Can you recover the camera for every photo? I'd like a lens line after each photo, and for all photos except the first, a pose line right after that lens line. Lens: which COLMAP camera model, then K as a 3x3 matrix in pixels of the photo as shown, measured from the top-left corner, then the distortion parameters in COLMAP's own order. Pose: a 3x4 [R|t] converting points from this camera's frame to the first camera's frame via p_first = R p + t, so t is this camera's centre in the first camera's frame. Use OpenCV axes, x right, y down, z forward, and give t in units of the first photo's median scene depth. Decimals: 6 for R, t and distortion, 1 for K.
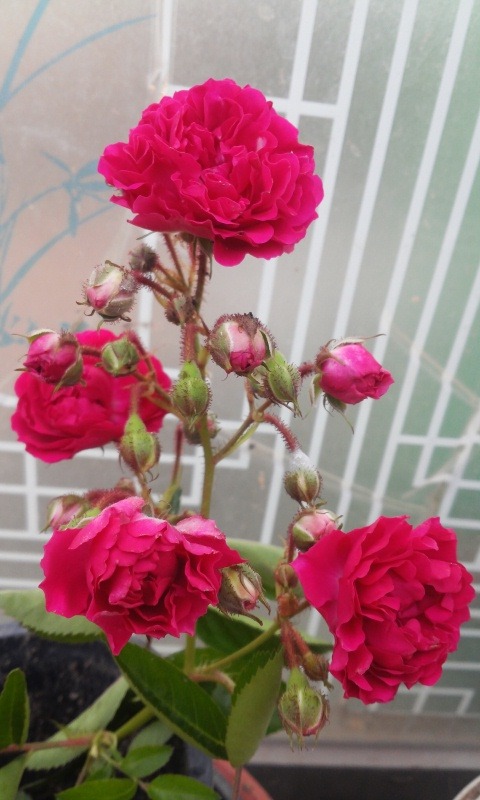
lens RADIAL K [[720.0, 0, 240.0], [0, 720.0, 400.0], [0, 0, 1]] dist [0.144277, -0.404429]
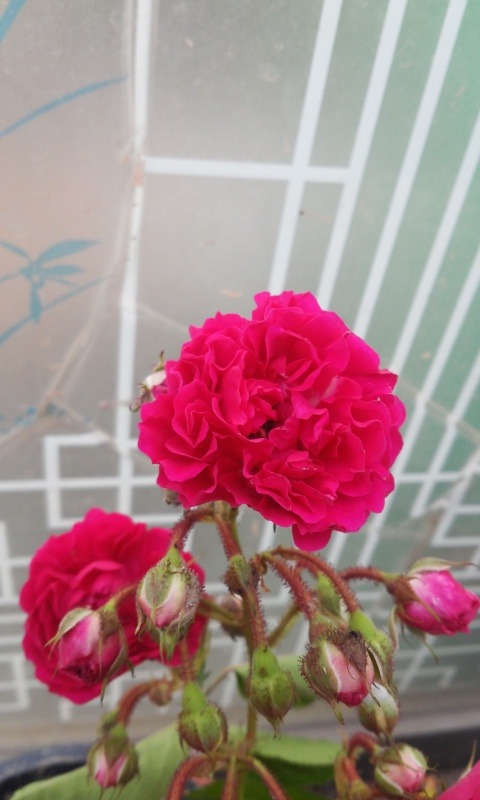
lens RADIAL K [[726.8, 0, 224.9], [0, 726.8, 400.4], [0, 0, 1]] dist [-0.012203, -0.010451]
pose [[0.992838, -0.083491, 0.085446, -0.102586], [0.066441, 0.980323, 0.185883, -0.310795], [-0.099284, -0.178875, 0.978850, 0.154289]]
